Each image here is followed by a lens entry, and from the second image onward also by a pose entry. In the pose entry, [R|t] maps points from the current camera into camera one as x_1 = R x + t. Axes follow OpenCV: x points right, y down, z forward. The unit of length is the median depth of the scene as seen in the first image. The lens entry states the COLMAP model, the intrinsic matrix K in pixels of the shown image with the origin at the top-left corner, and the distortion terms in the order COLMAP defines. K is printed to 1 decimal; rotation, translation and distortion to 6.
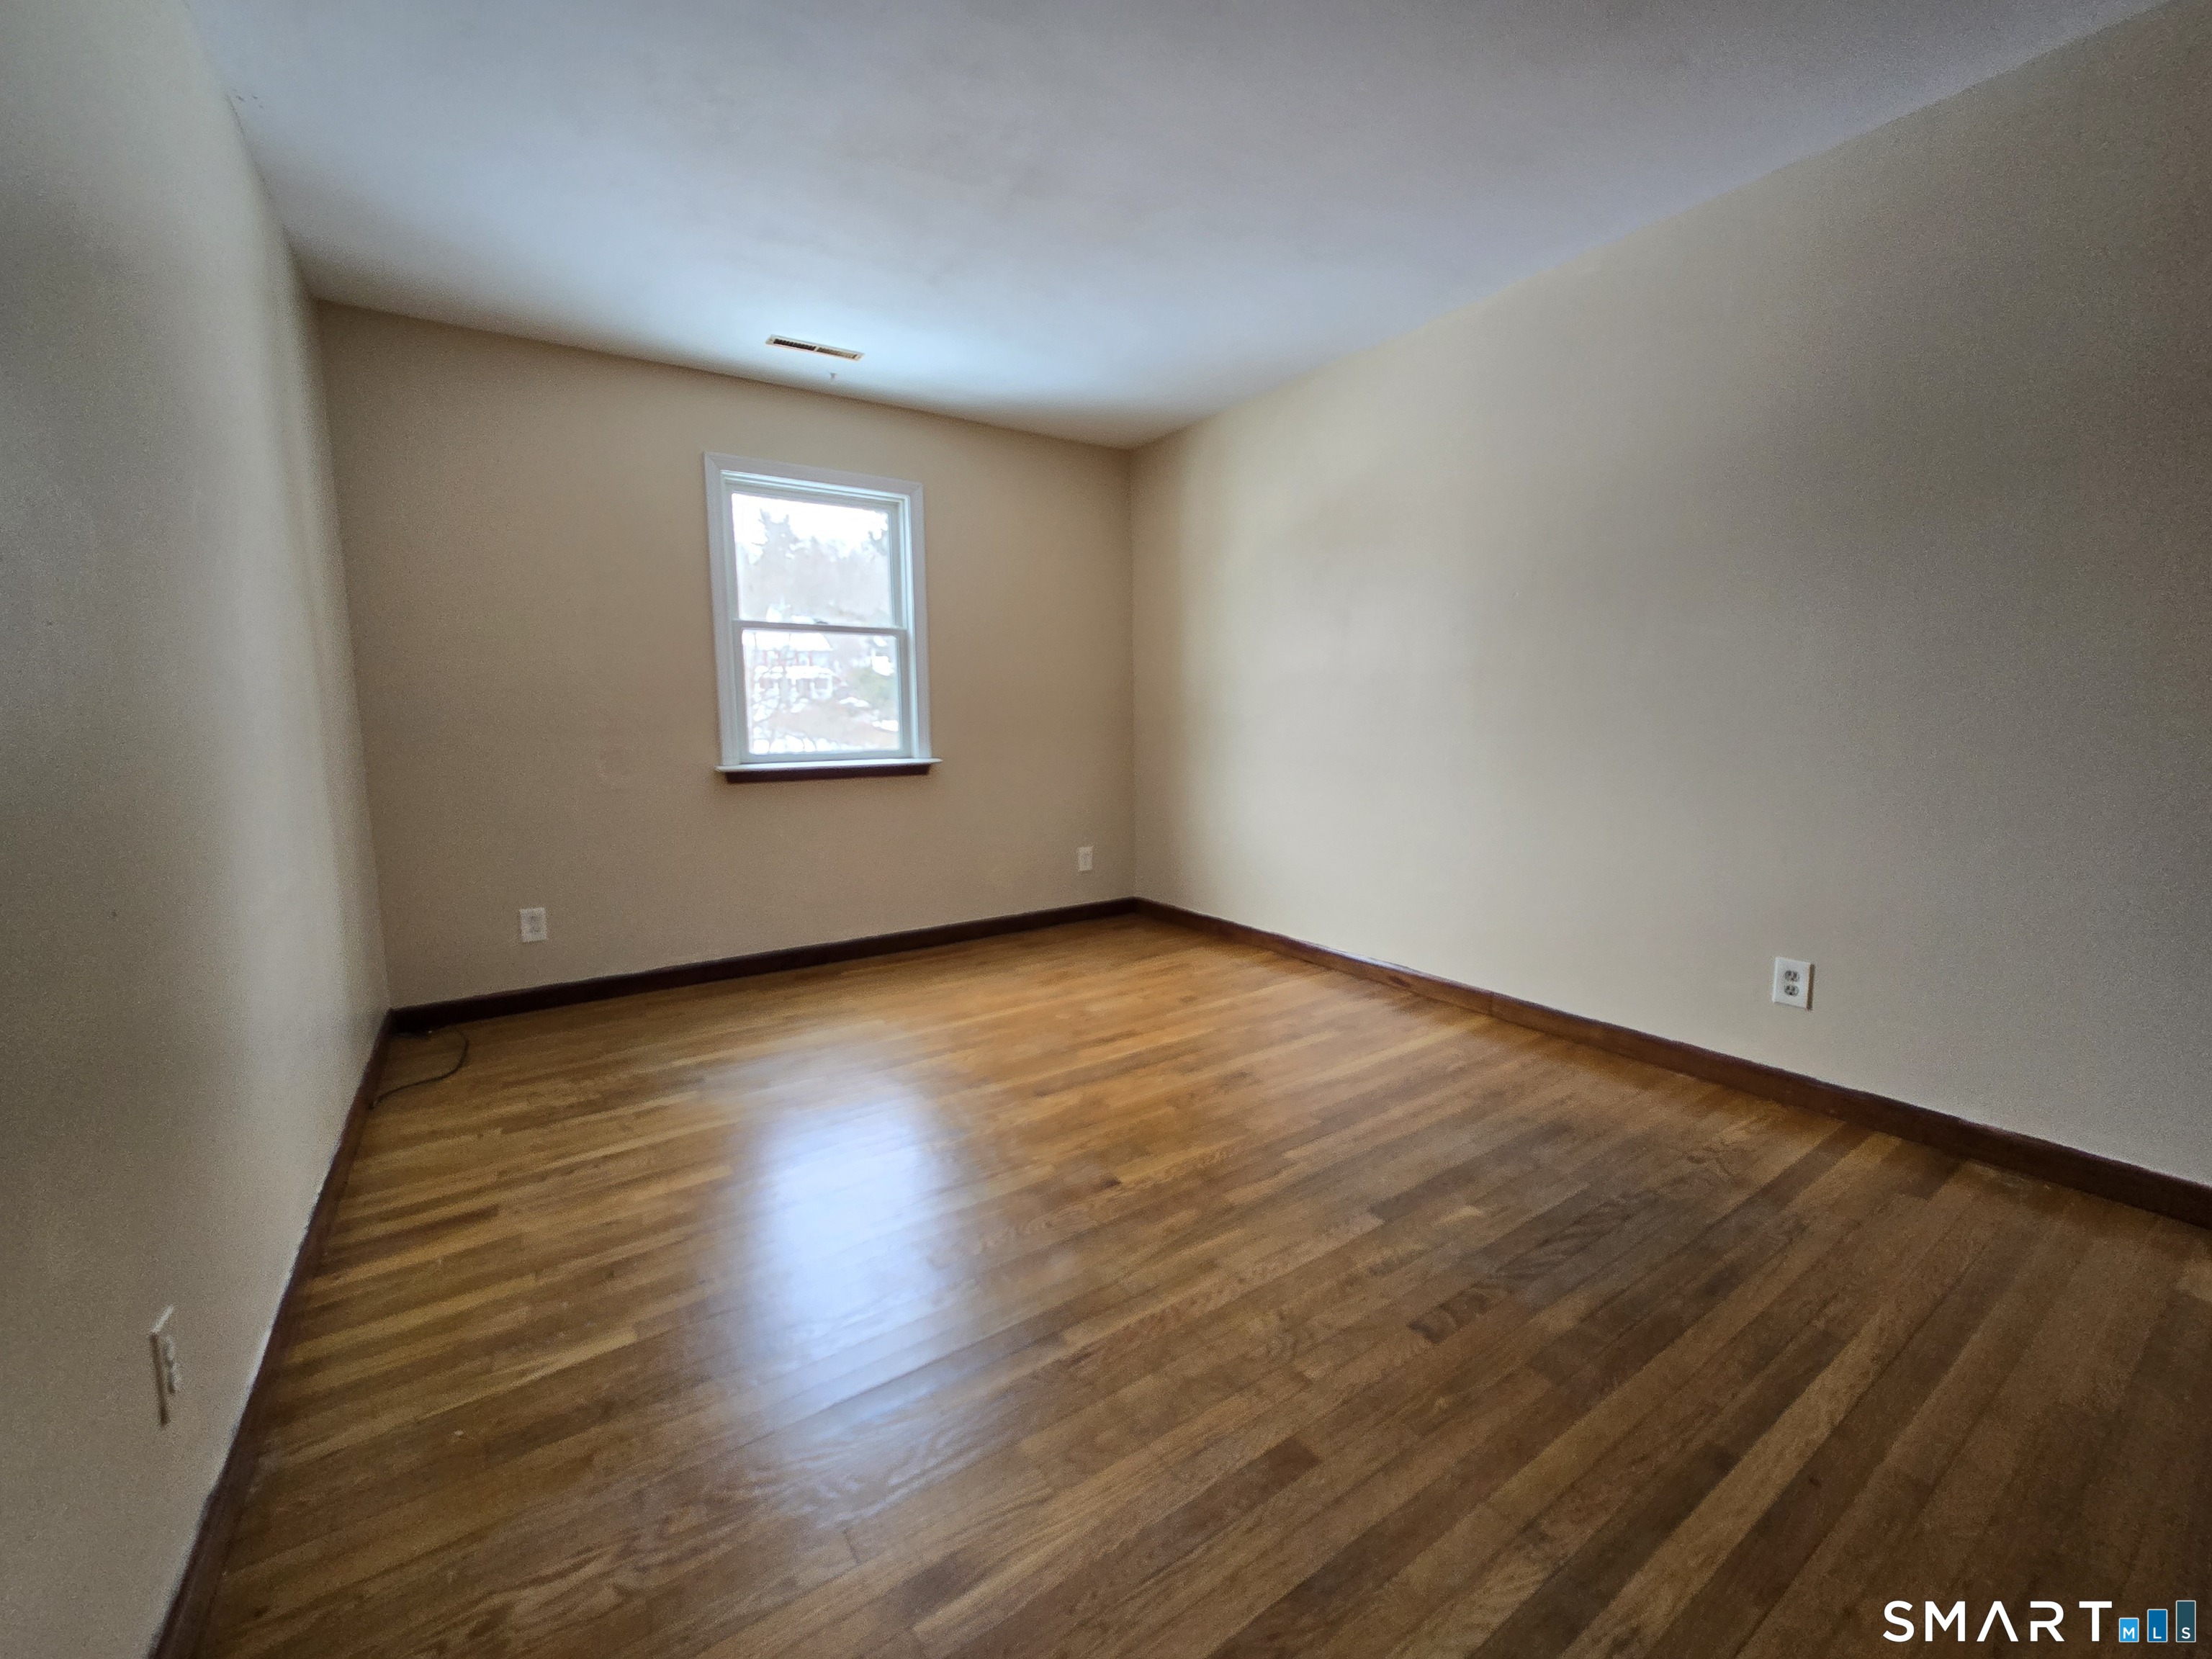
lens RADIAL K [[894.3, 0, 1111.0], [0, 894.3, 824.9], [0, 0, 1]] dist [0.000072, -0.000104]
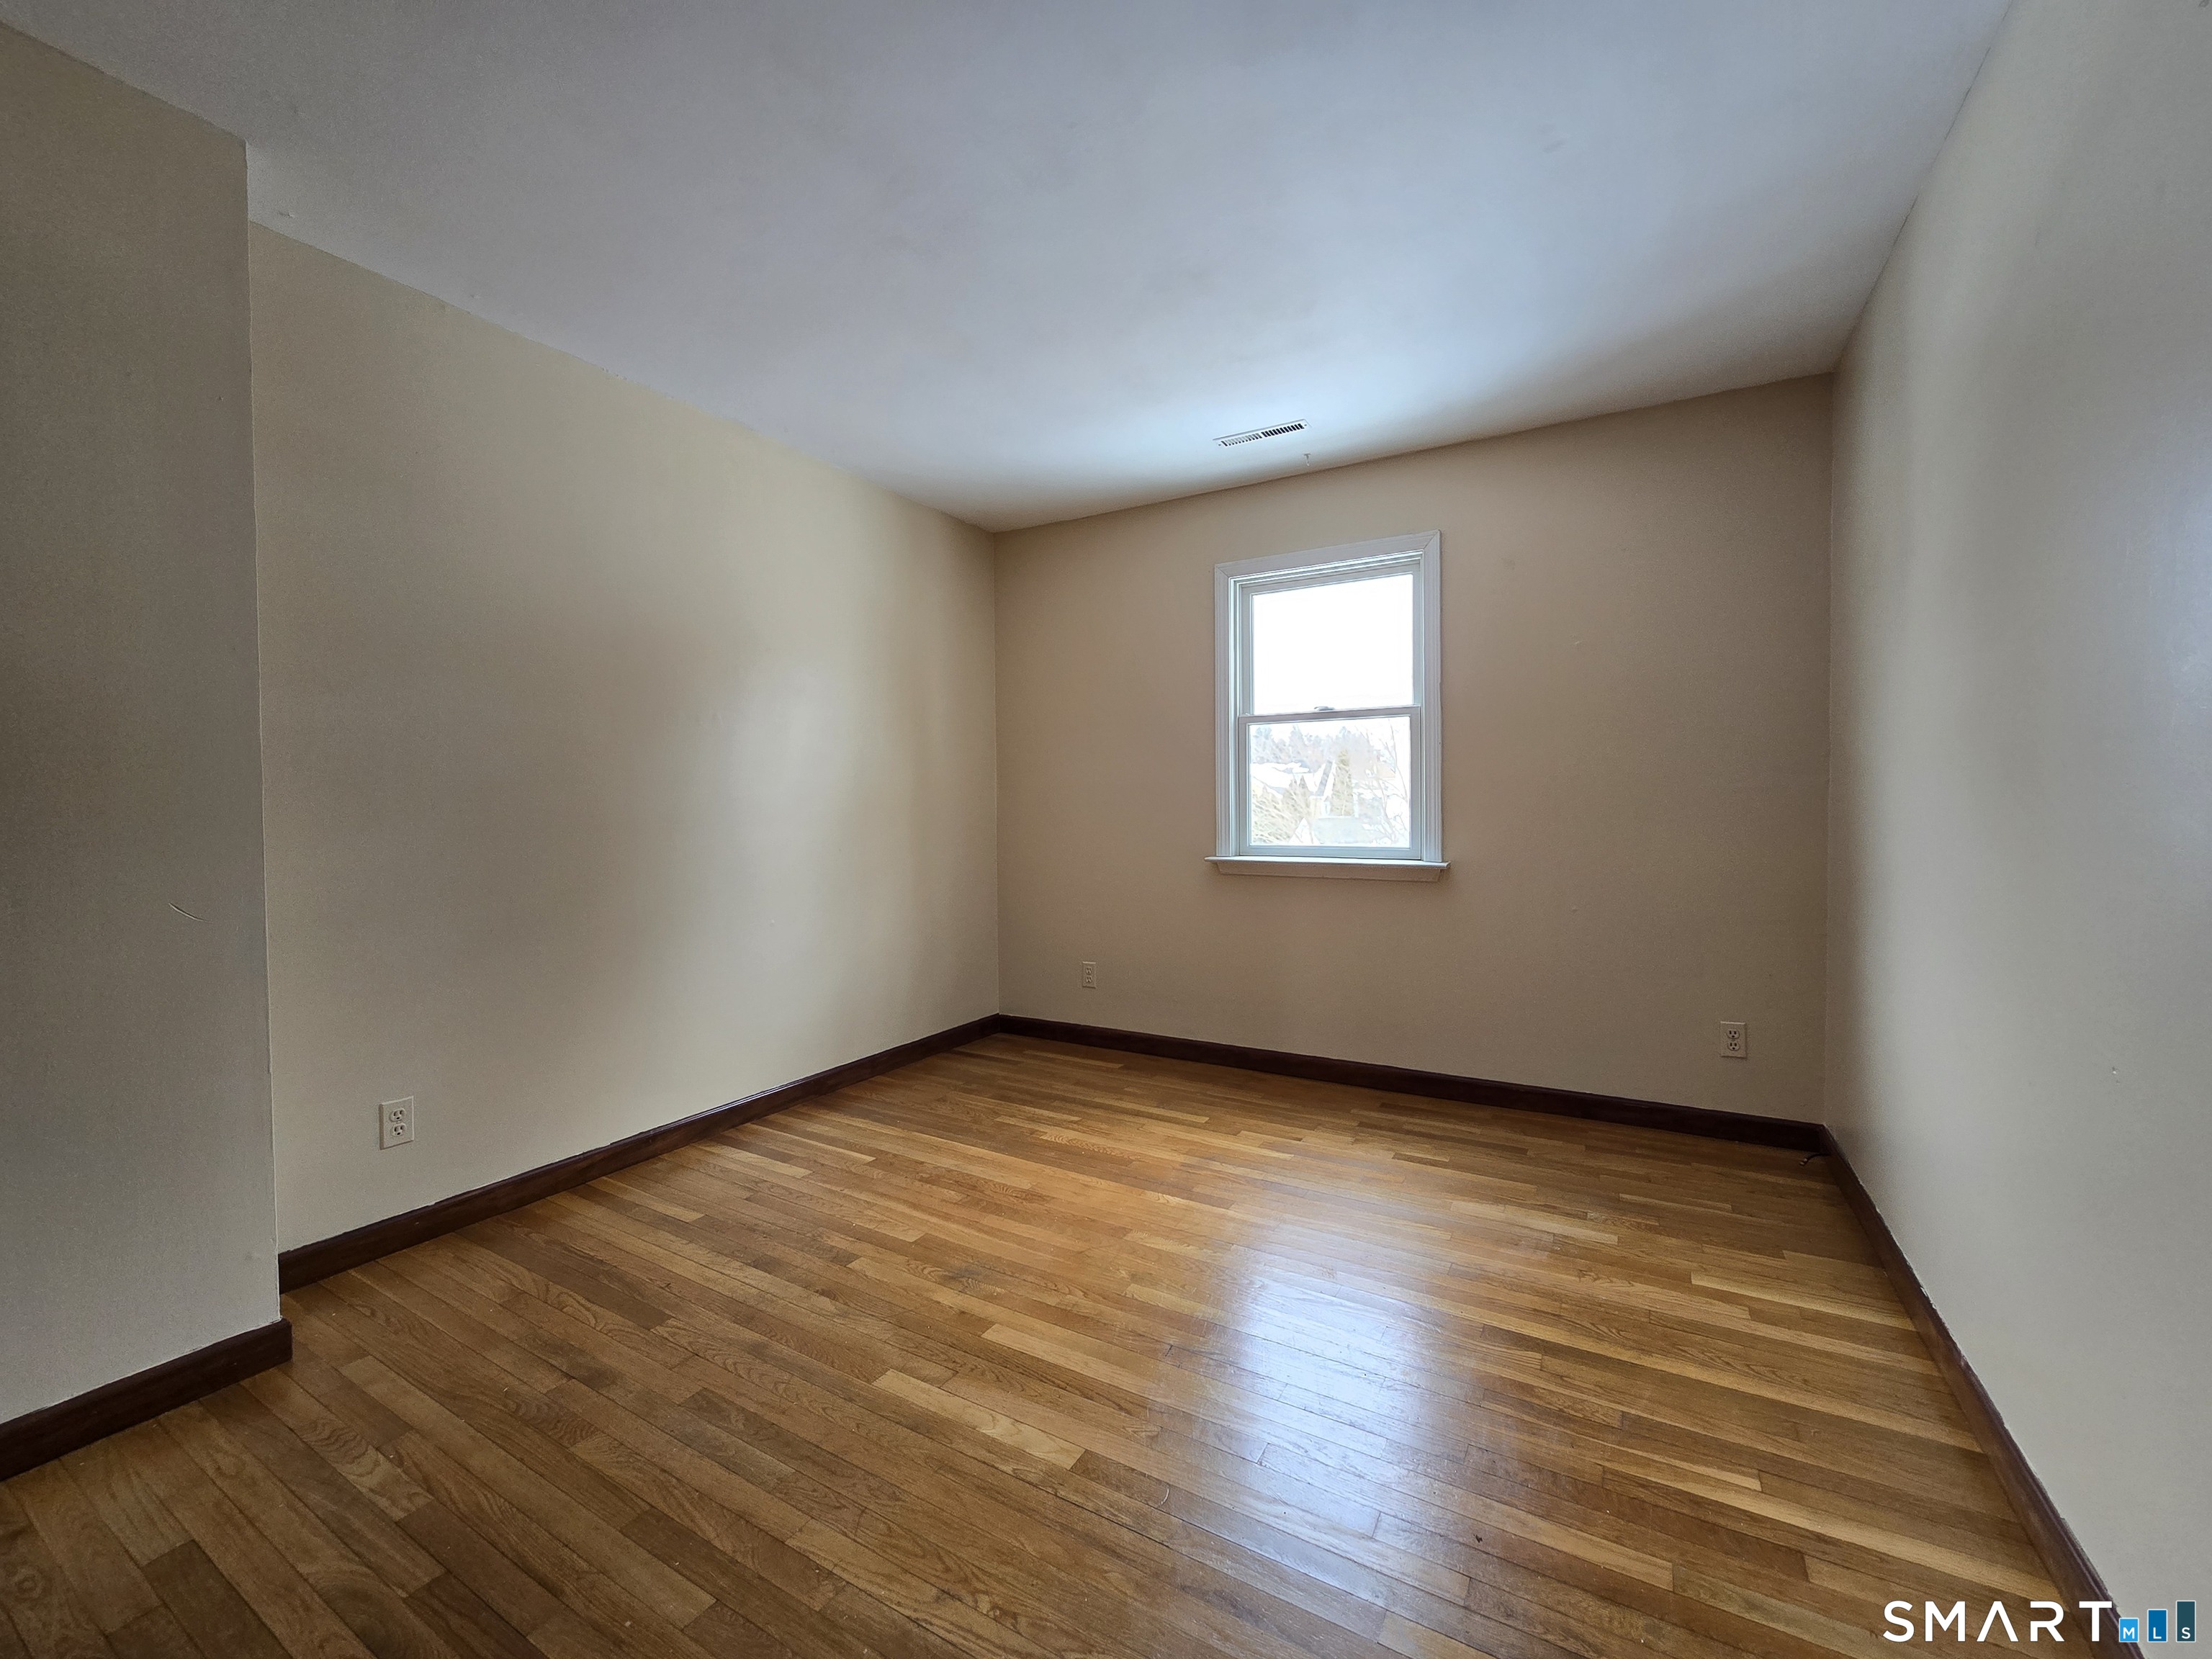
lens RADIAL K [[894.3, 0, 1111.0], [0, 894.3, 824.9], [0, 0, 1]] dist [0.000072, -0.000104]
pose [[0.426893, 0.017727, -0.904128, 0.439878], [-0.111591, 0.993199, -0.033216, -0.050276], [0.897391, 0.115073, 0.425968, 0.422942]]
